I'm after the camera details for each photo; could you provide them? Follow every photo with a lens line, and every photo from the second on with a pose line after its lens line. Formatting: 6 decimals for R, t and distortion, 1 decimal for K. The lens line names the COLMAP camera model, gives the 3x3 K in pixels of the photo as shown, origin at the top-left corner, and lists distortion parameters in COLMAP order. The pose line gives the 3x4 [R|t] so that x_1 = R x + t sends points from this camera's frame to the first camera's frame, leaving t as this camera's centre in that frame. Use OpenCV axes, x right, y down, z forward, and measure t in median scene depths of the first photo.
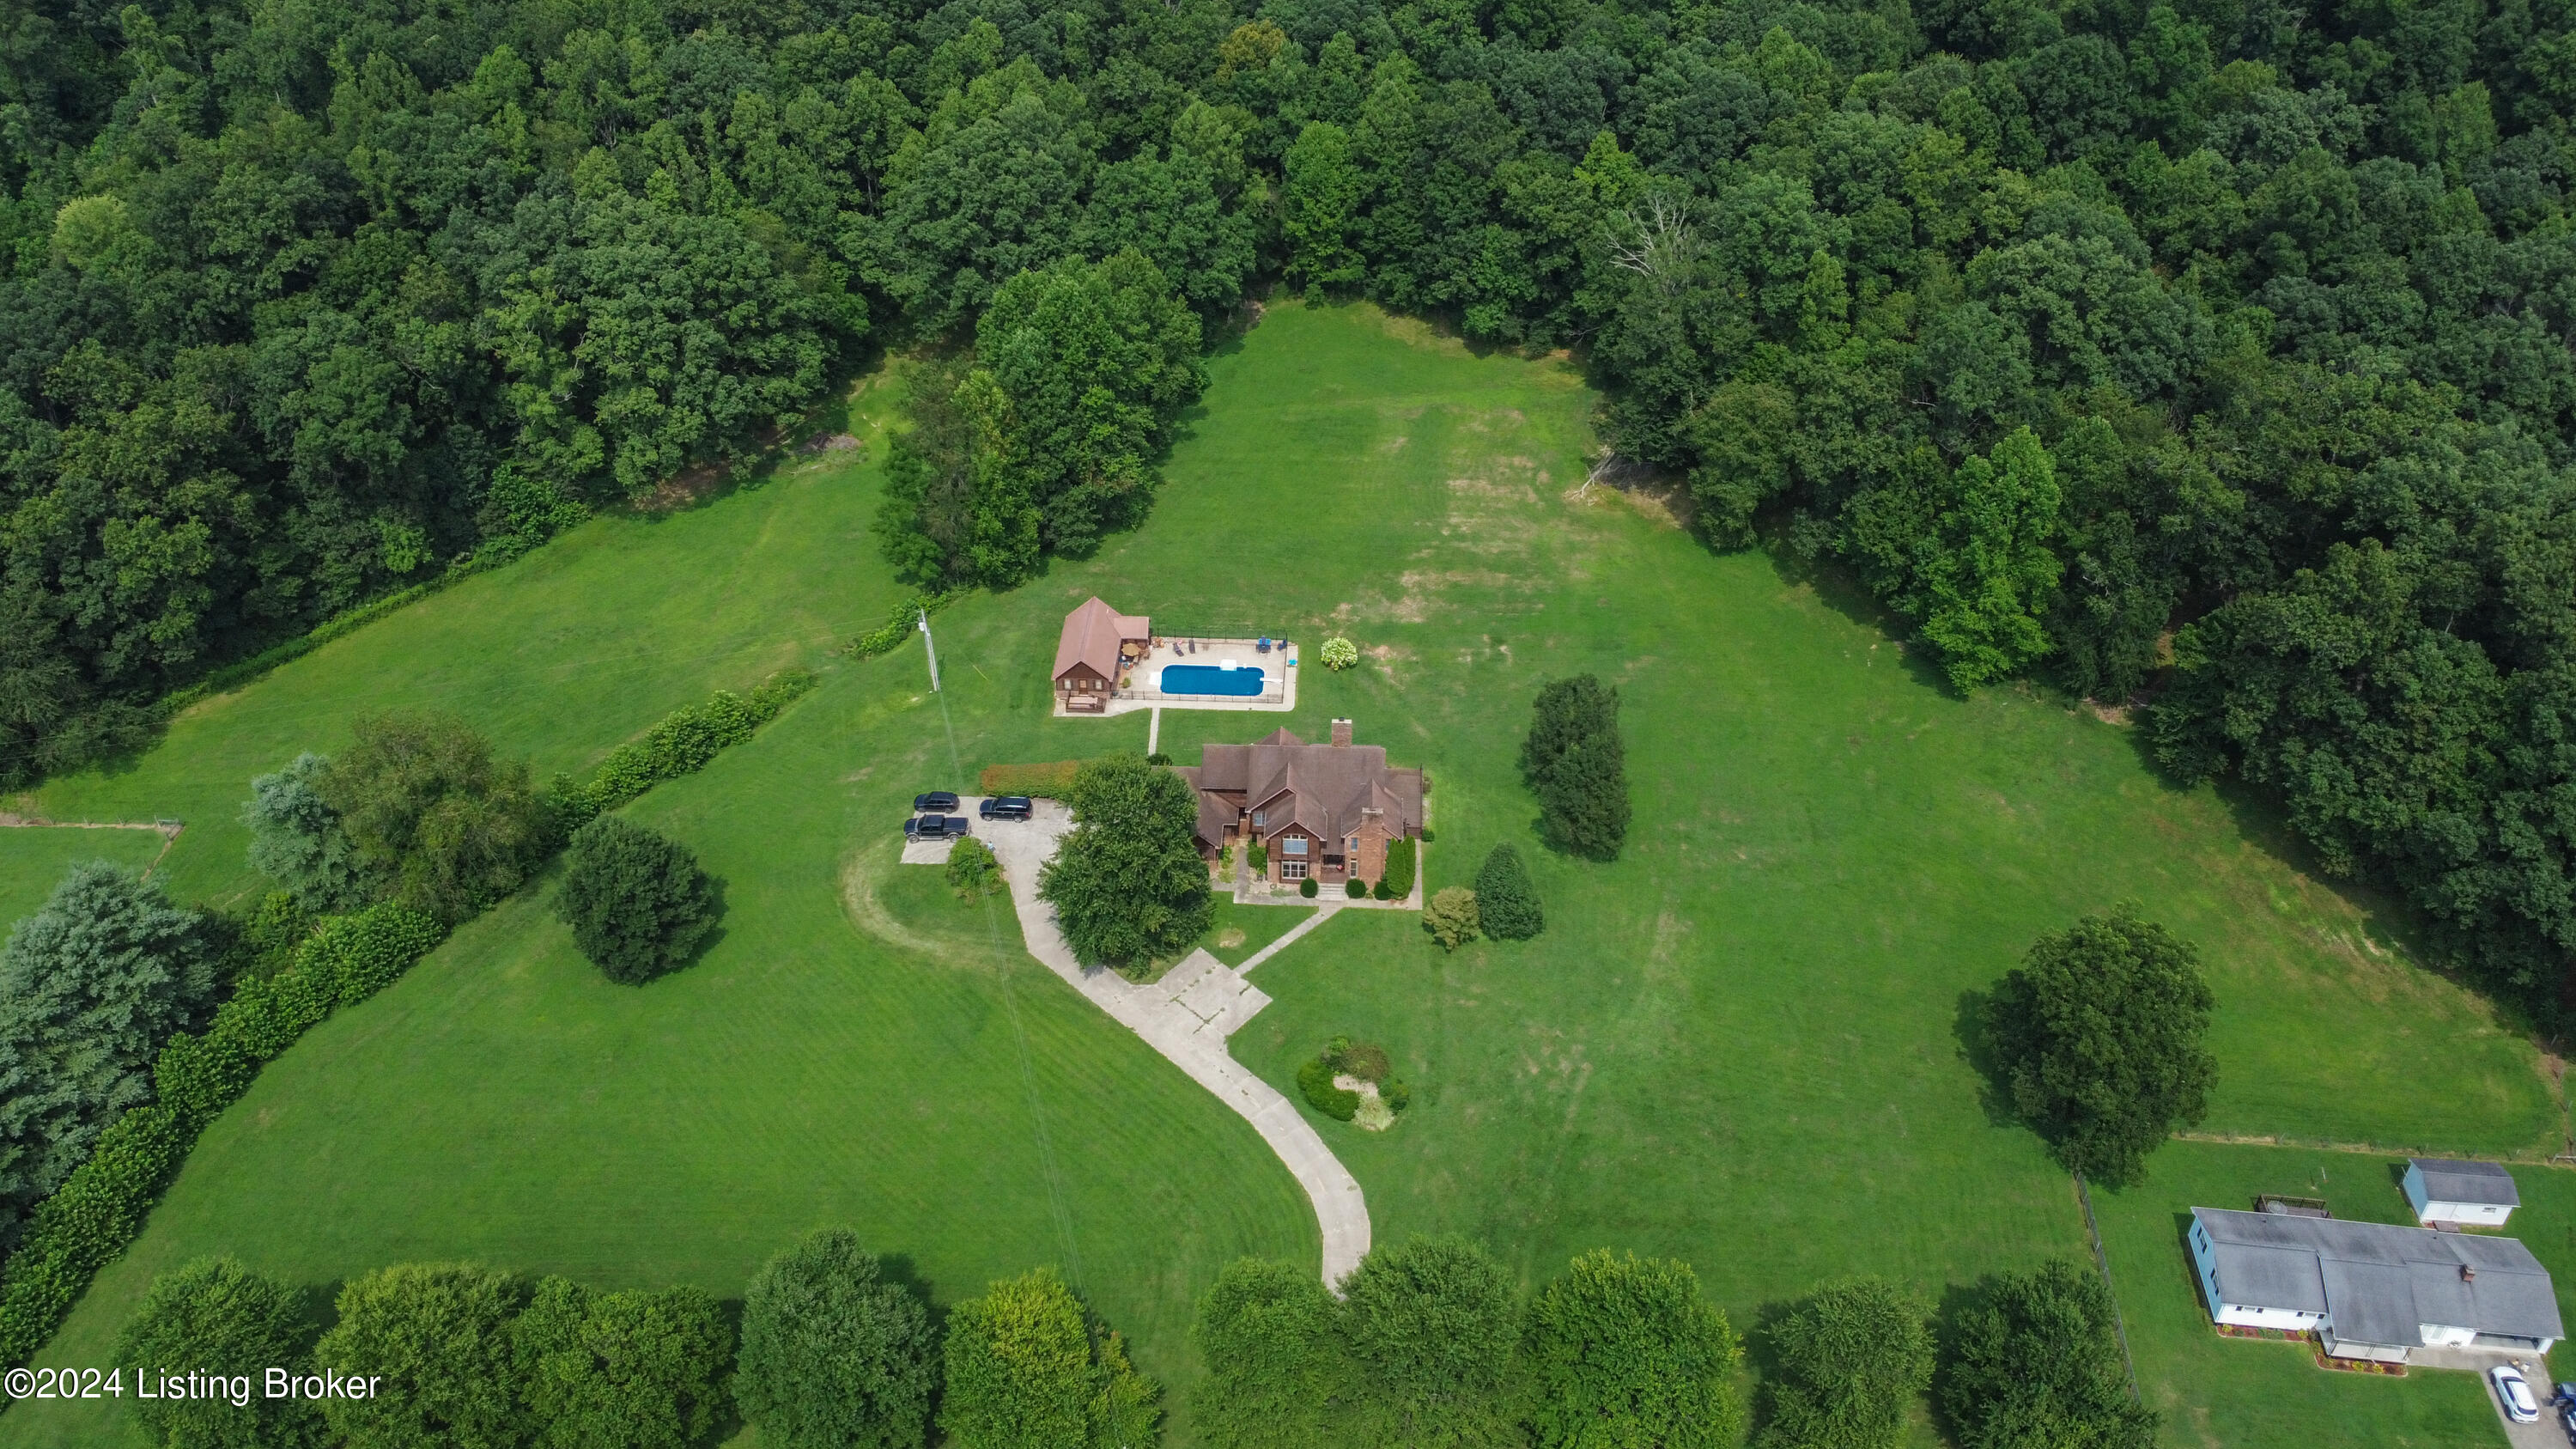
lens RADIAL K [[1907.5, 0, 1288.0], [0, 1907.5, 724.5], [0, 0, 1]] dist [-0.018748, -0.002289]
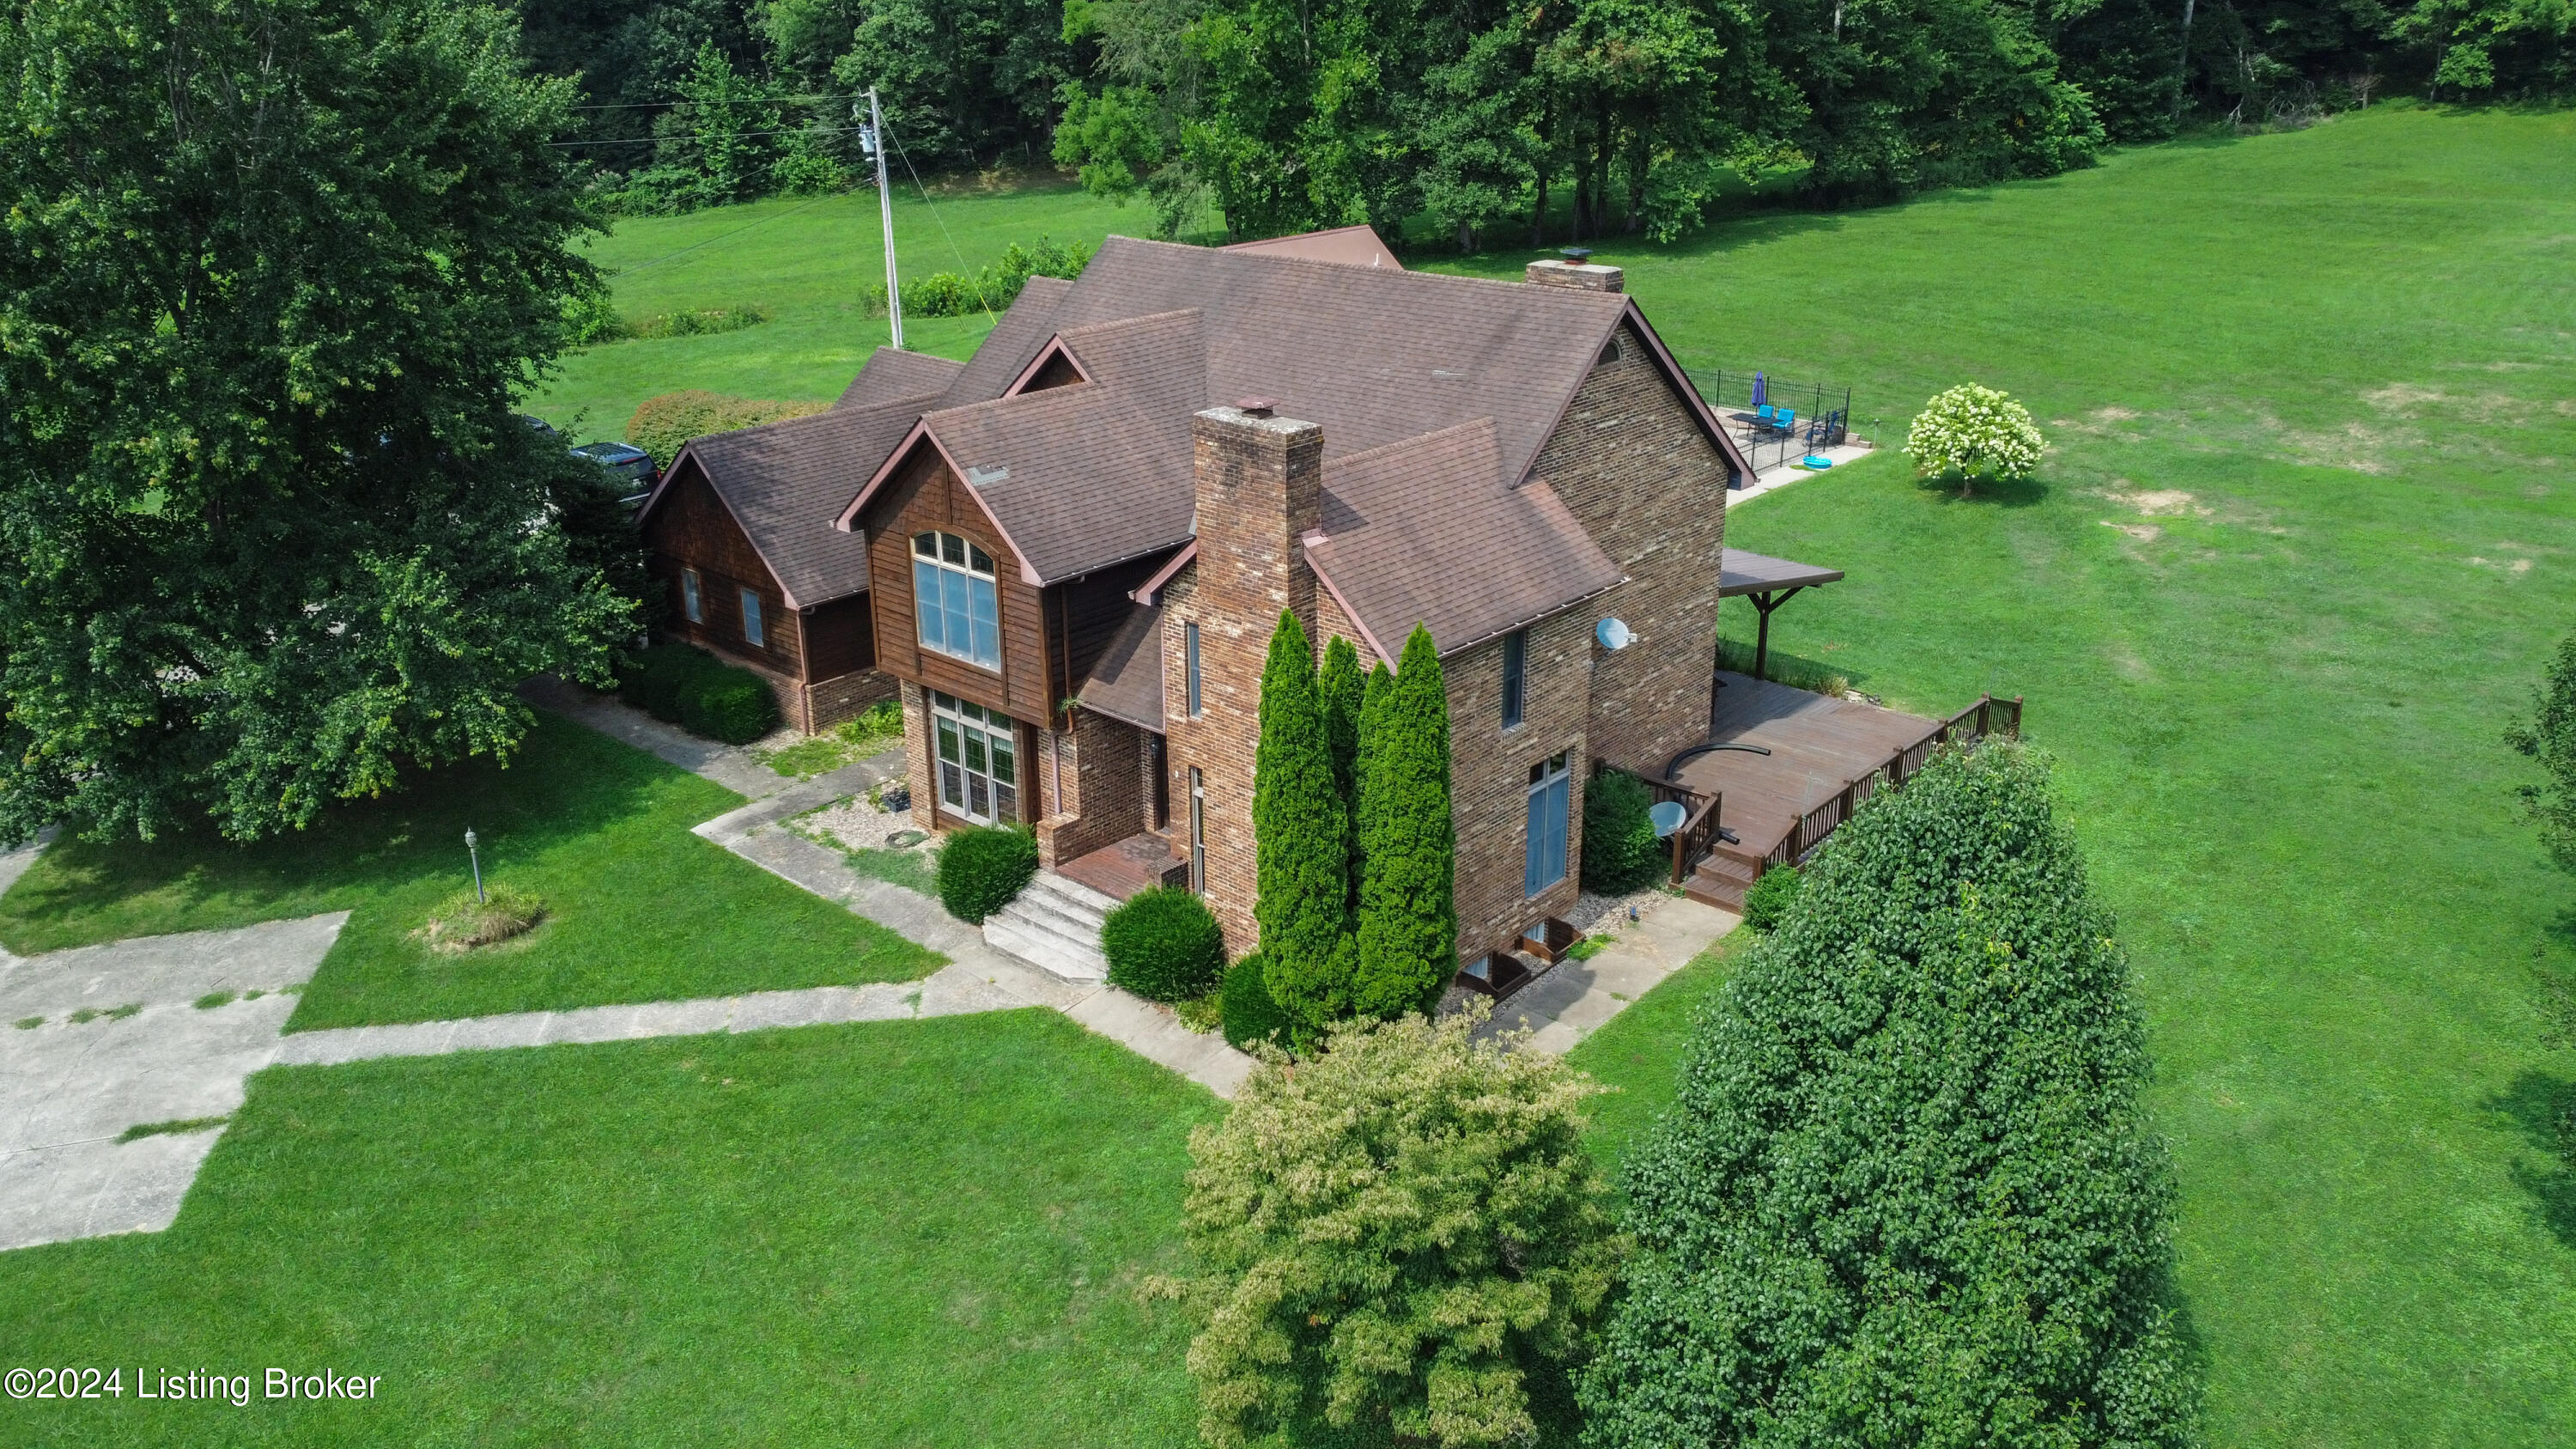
lens RADIAL K [[1907.5, 0, 1288.0], [0, 1907.5, 724.5], [0, 0, 1]] dist [-0.018748, -0.002289]
pose [[0.779907, 0.219897, -0.585995, 0.145604], [-0.362016, 0.922236, -0.135739, 0.088515], [0.510577, 0.318003, 0.798865, 0.872174]]
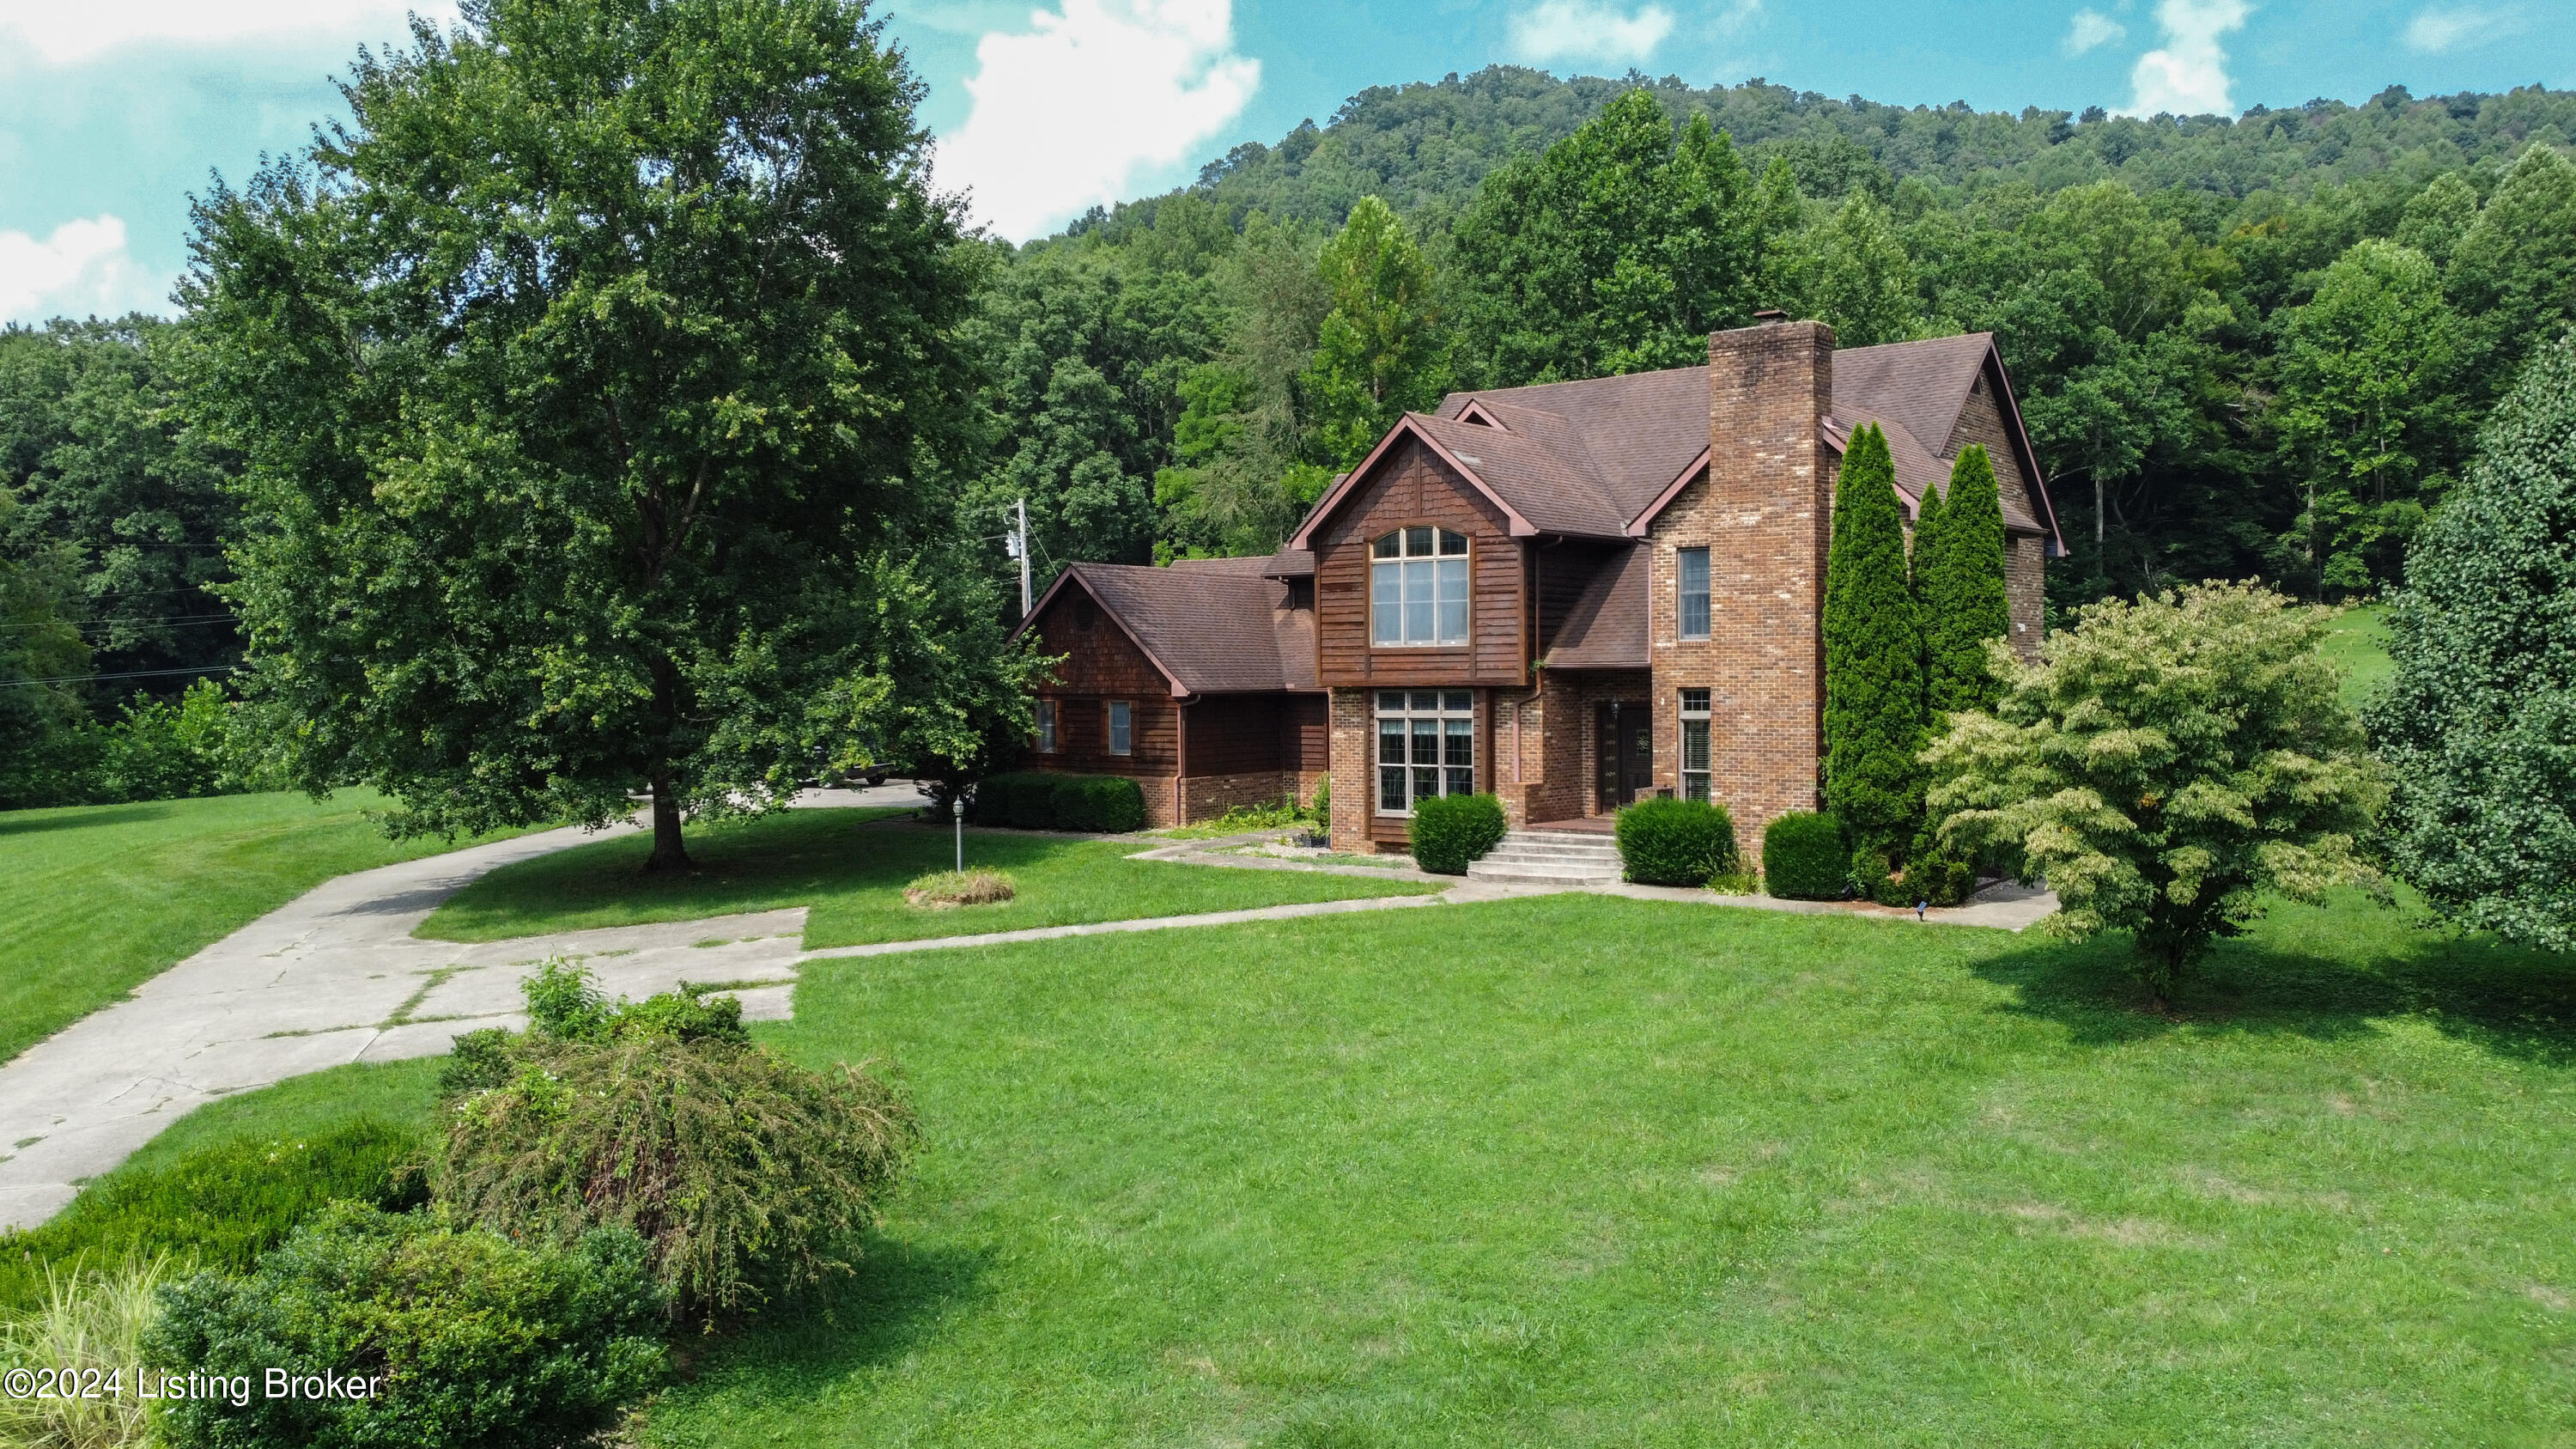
lens RADIAL K [[1897.0, 0, 1288.0], [0, 1897.0, 724.5], [0, 0, 1]] dist [0.003388, -0.001366]
pose [[0.821984, 0.002468, -0.569506, 0.110379], [-0.324057, 0.824351, -0.464148, 0.178925], [0.468327, 0.566074, 0.678403, 0.864392]]
